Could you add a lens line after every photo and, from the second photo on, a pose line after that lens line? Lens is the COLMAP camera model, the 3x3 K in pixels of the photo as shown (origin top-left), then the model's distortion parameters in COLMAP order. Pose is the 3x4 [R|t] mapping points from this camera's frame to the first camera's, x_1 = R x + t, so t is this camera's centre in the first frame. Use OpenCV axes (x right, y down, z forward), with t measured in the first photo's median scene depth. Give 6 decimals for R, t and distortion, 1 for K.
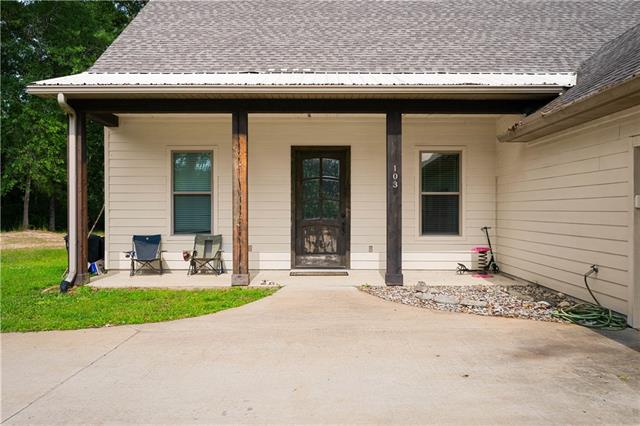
lens RADIAL K [[554.6, 0, 320.0], [0, 554.6, 213.0], [0, 0, 1]] dist [-0.001980, -0.000978]
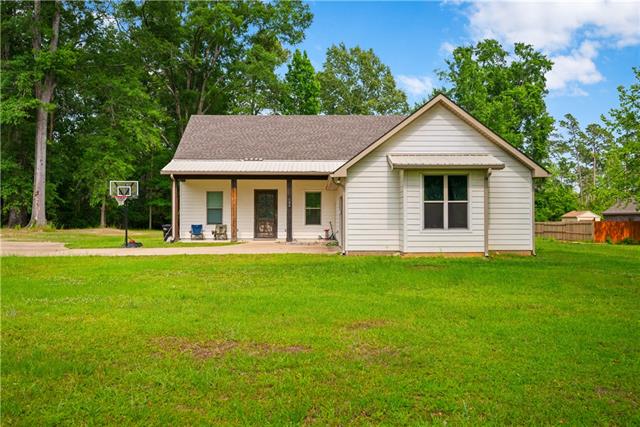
lens RADIAL K [[554.6, 0, 320.0], [0, 554.6, 213.5], [0, 0, 1]] dist [-0.001980, -0.000978]
pose [[0.999844, 0.001564, 0.017565, 0.206464], [-0.001346, 0.999922, -0.012378, 0.019021], [-0.017583, 0.012353, 0.999769, -1.545218]]
